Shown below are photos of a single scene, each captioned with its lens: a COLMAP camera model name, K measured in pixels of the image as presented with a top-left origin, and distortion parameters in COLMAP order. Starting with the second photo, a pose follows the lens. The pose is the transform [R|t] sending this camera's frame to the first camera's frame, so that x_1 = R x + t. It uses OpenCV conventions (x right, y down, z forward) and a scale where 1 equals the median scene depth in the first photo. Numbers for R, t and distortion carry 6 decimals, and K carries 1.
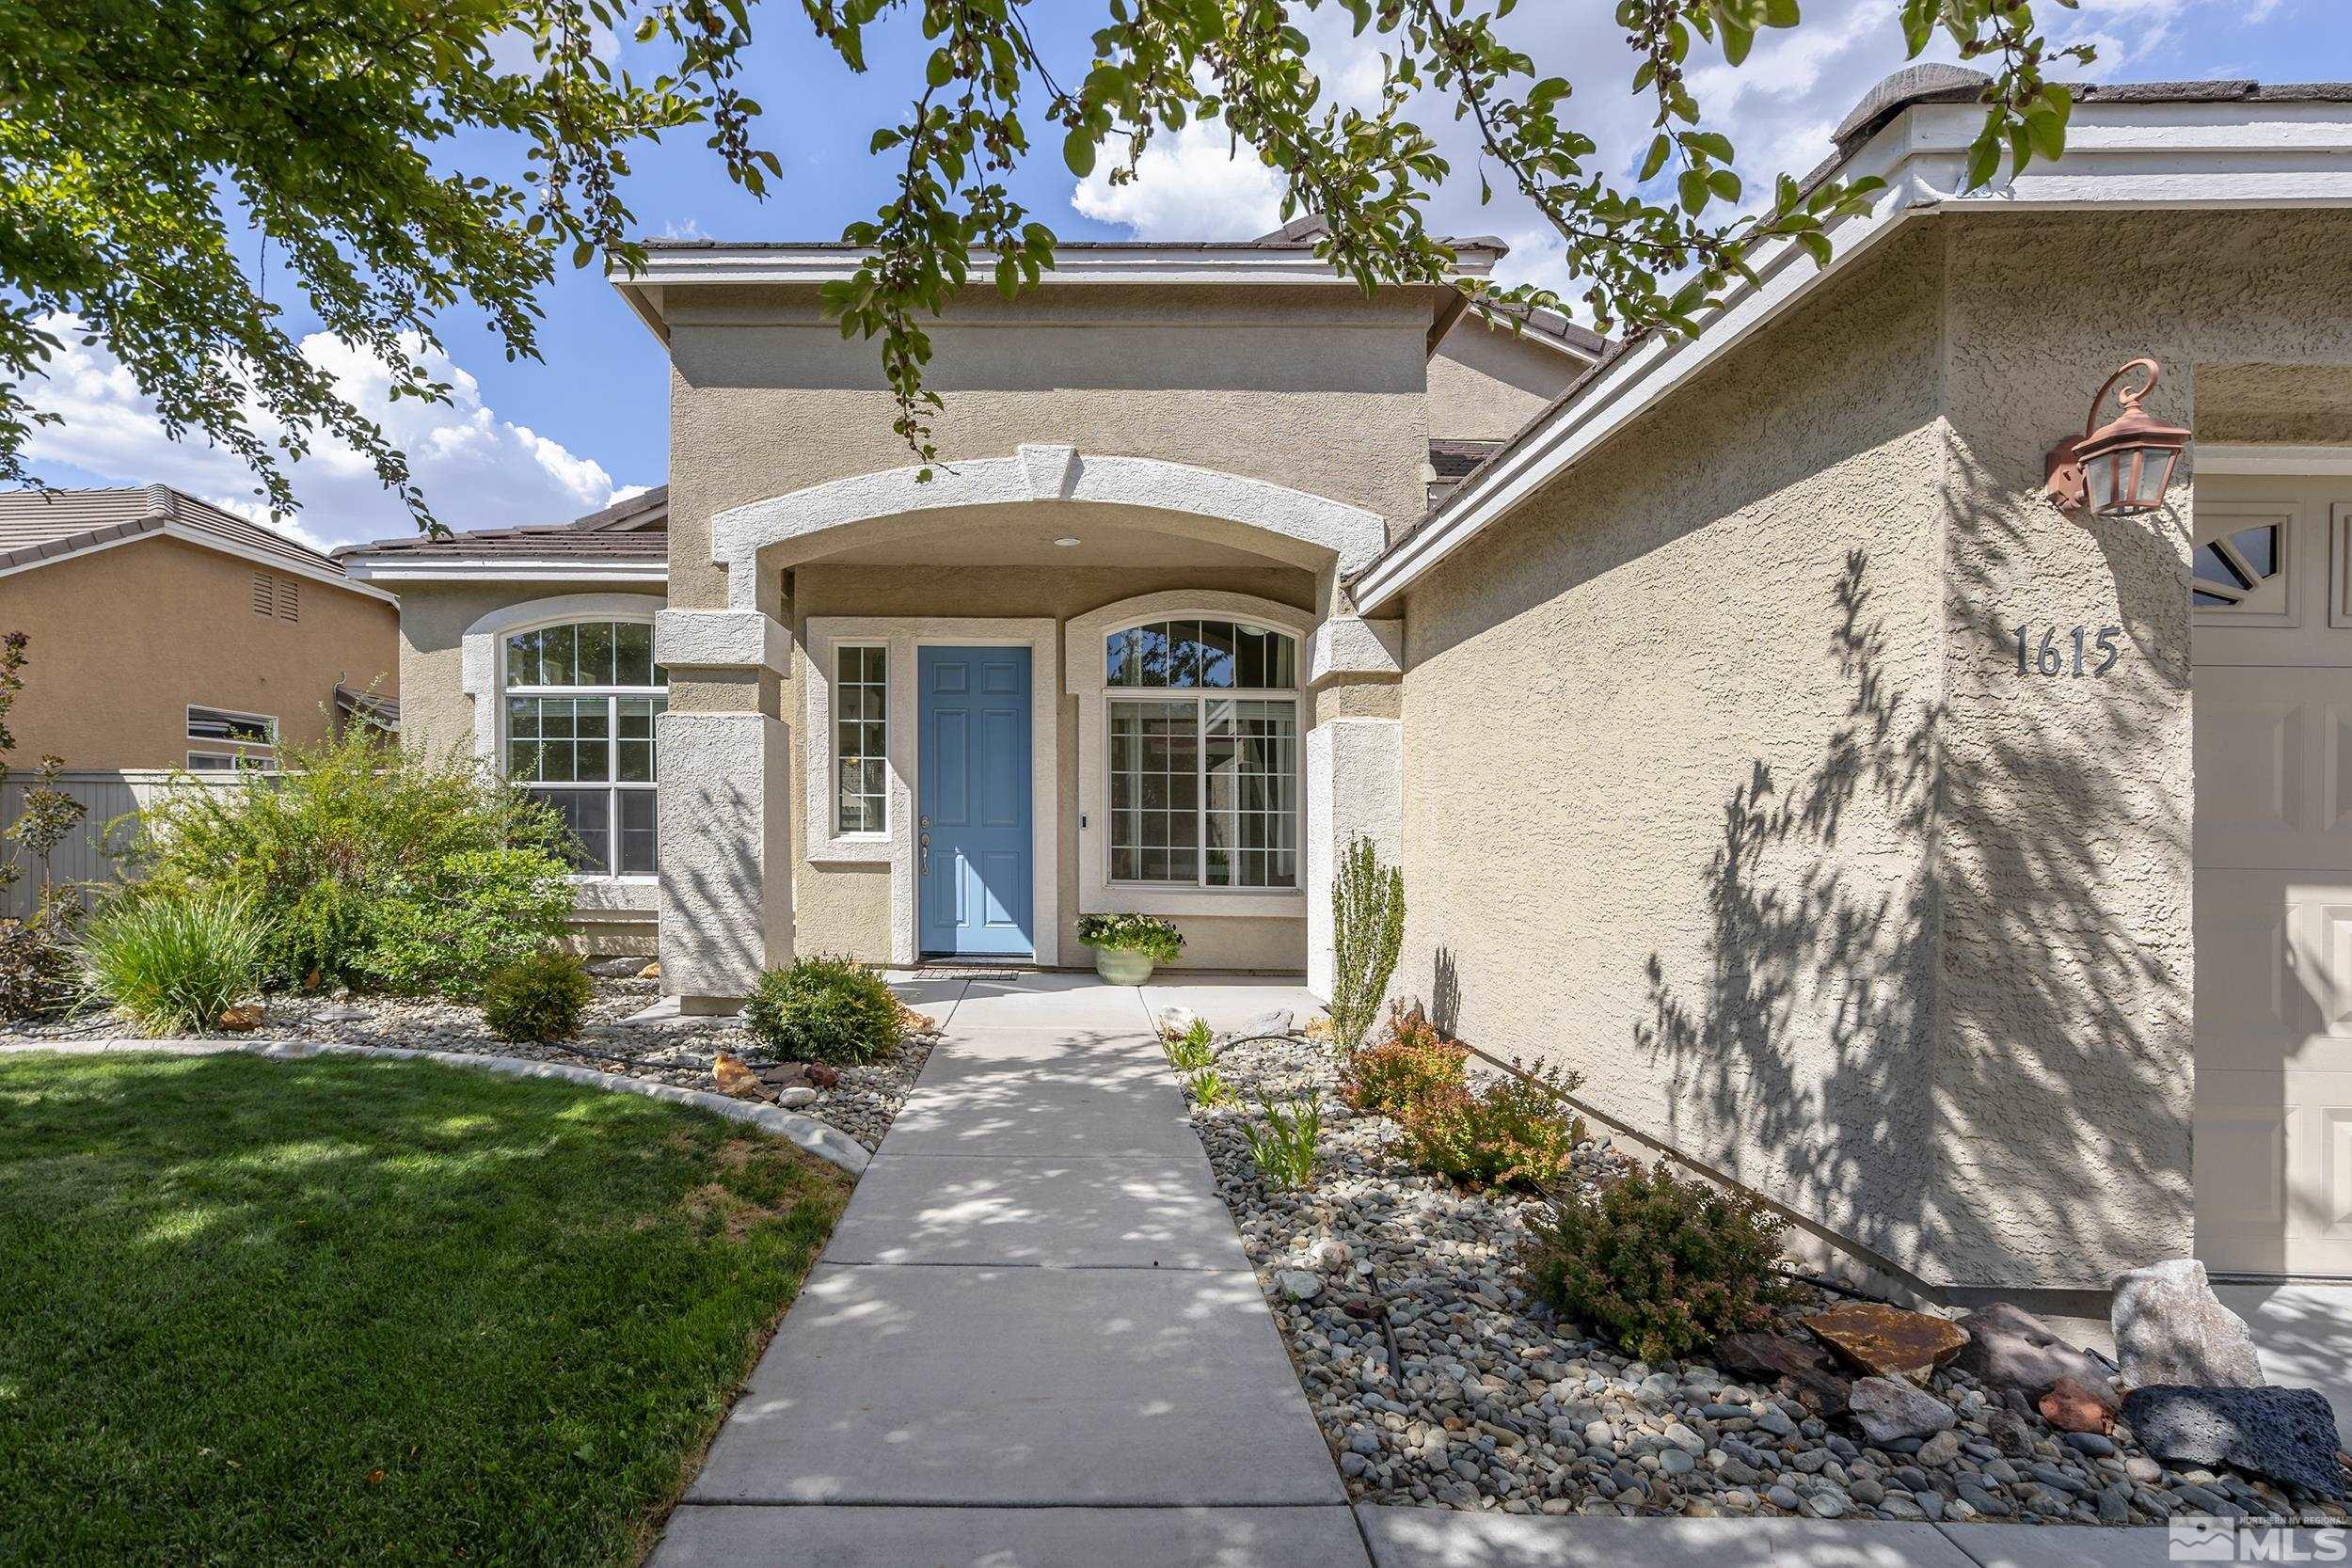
lens RADIAL K [[1123.0, 0, 1174.4], [0, 1123.0, 744.8], [0, 0, 1]] dist [-0.000321, -0.000176]
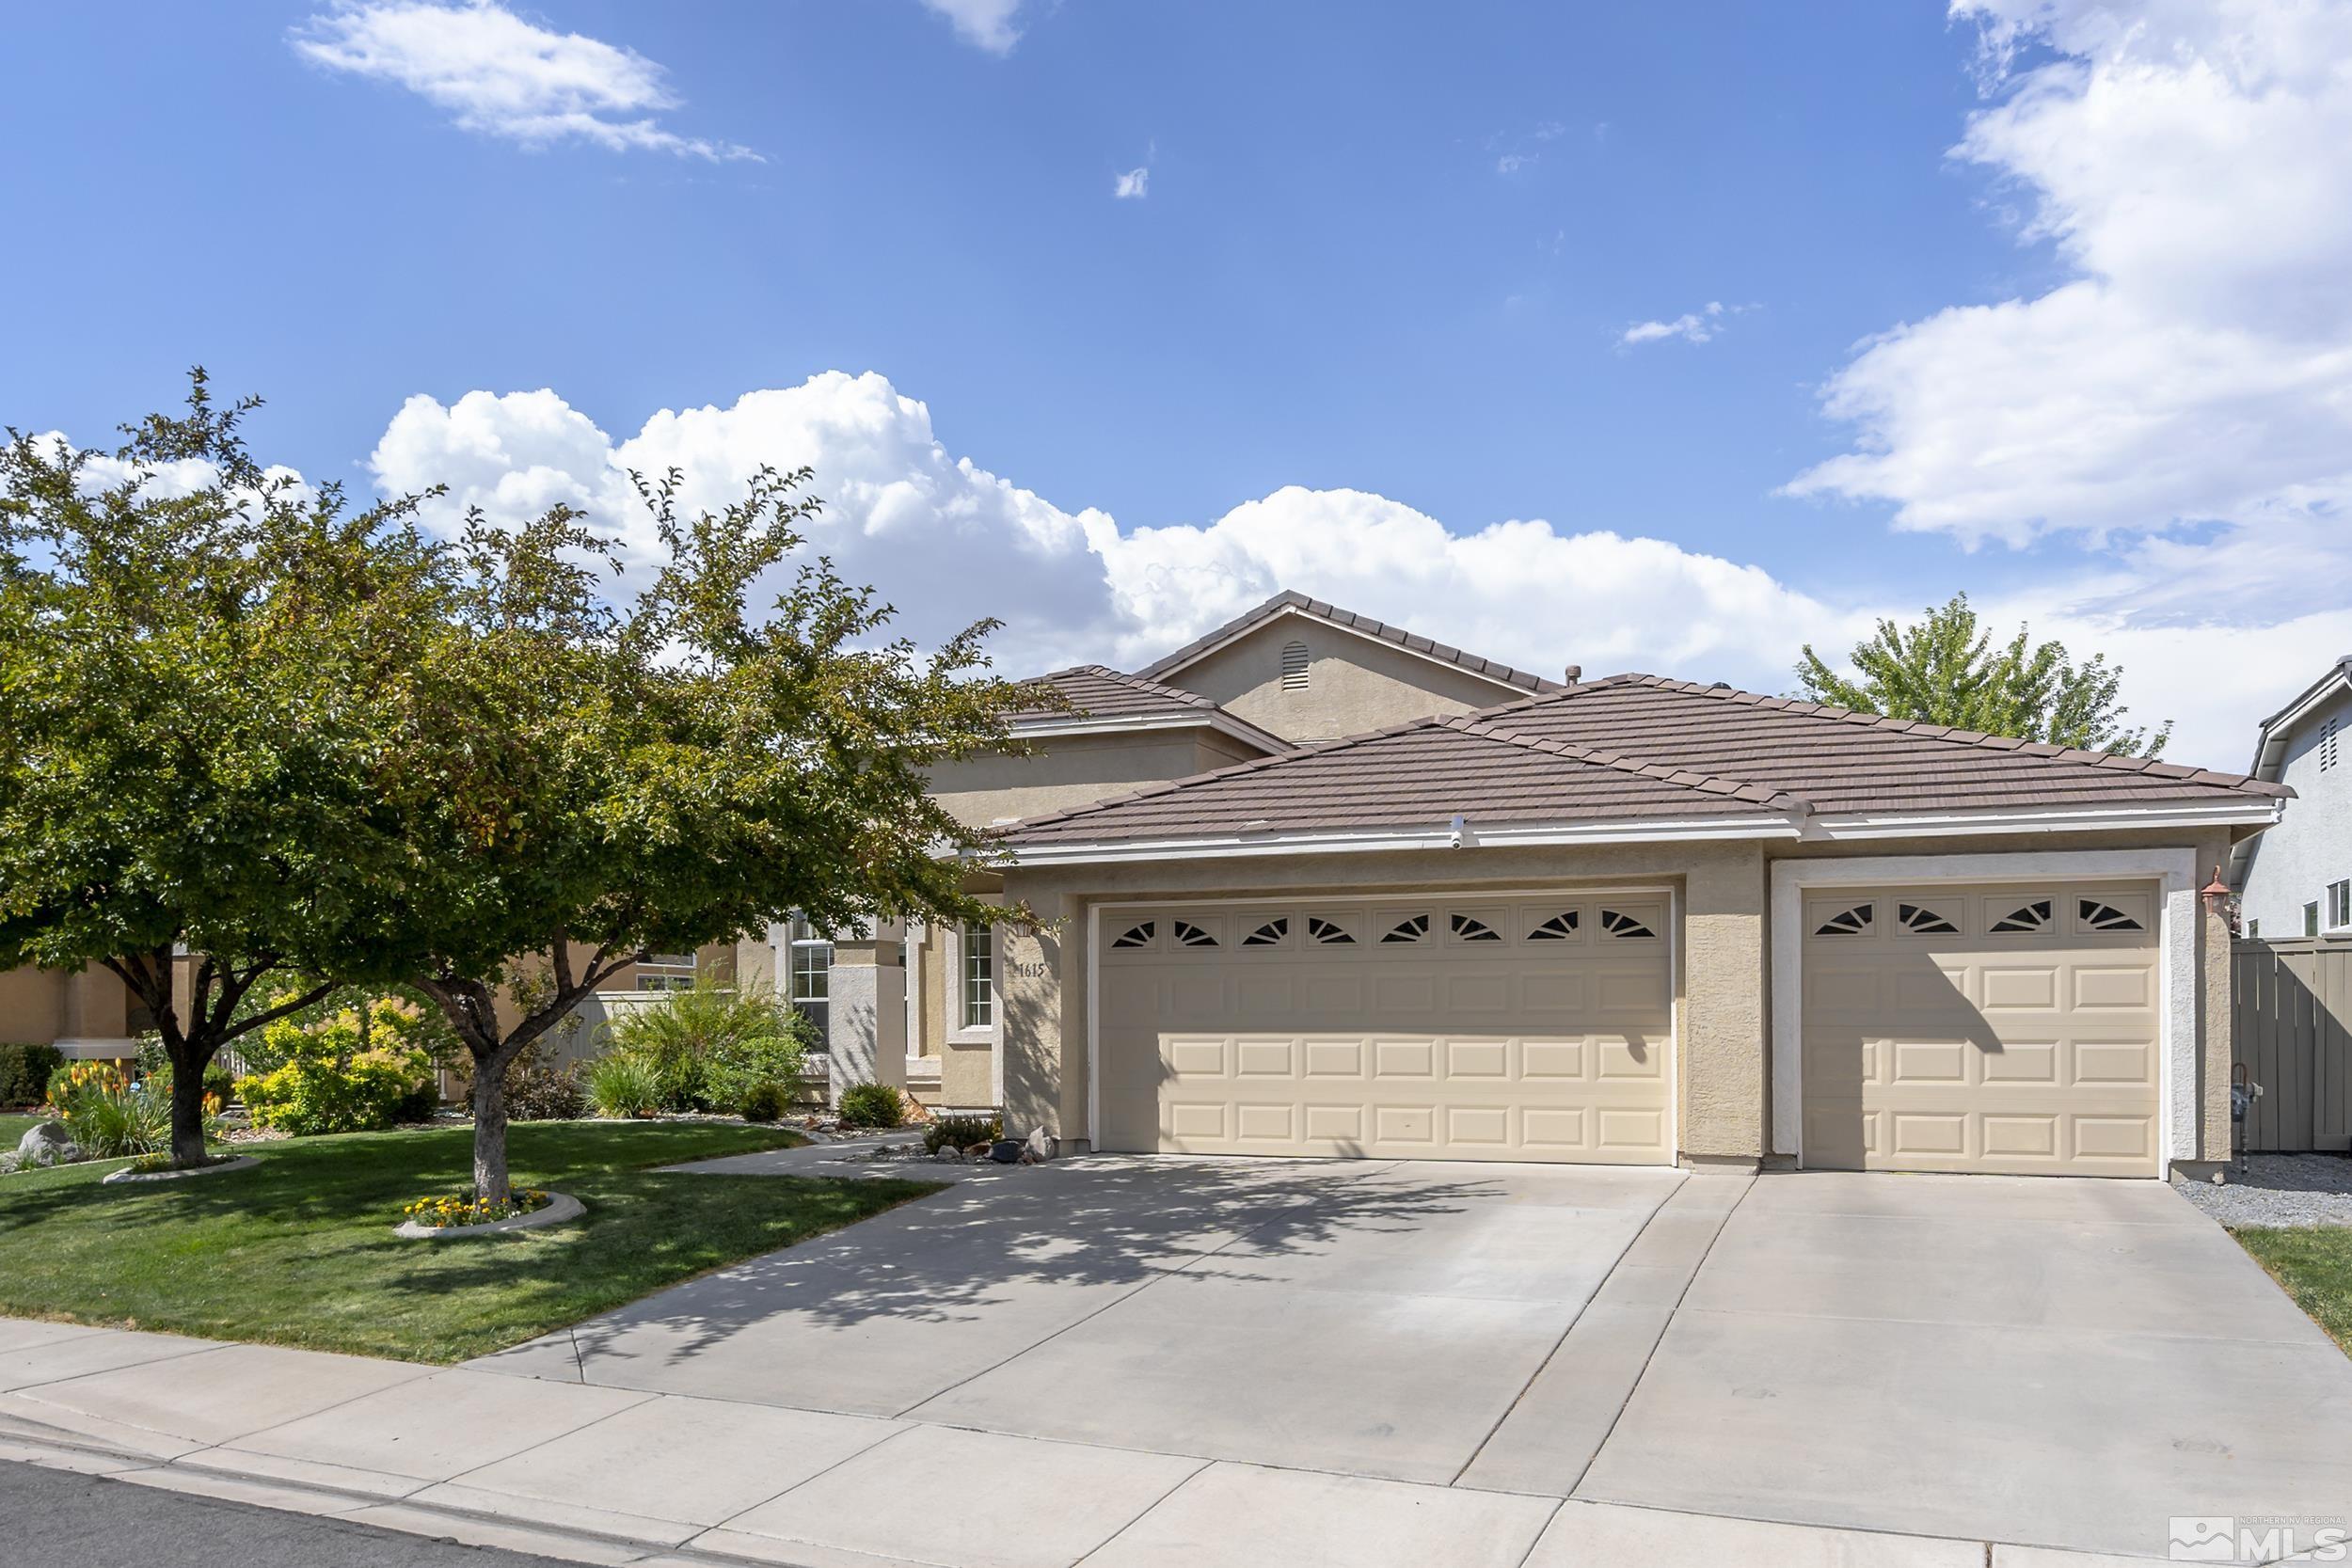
lens RADIAL K [[1062.6, 0, 1176.0], [0, 1062.6, 784.0], [0, 0, 1]] dist [0.002010, 0.000588]
pose [[0.967429, -0.069162, -0.243510, 0.631477], [0.033056, 0.988231, -0.149354, -0.045217], [0.250974, 0.136440, 0.958330, -0.719914]]
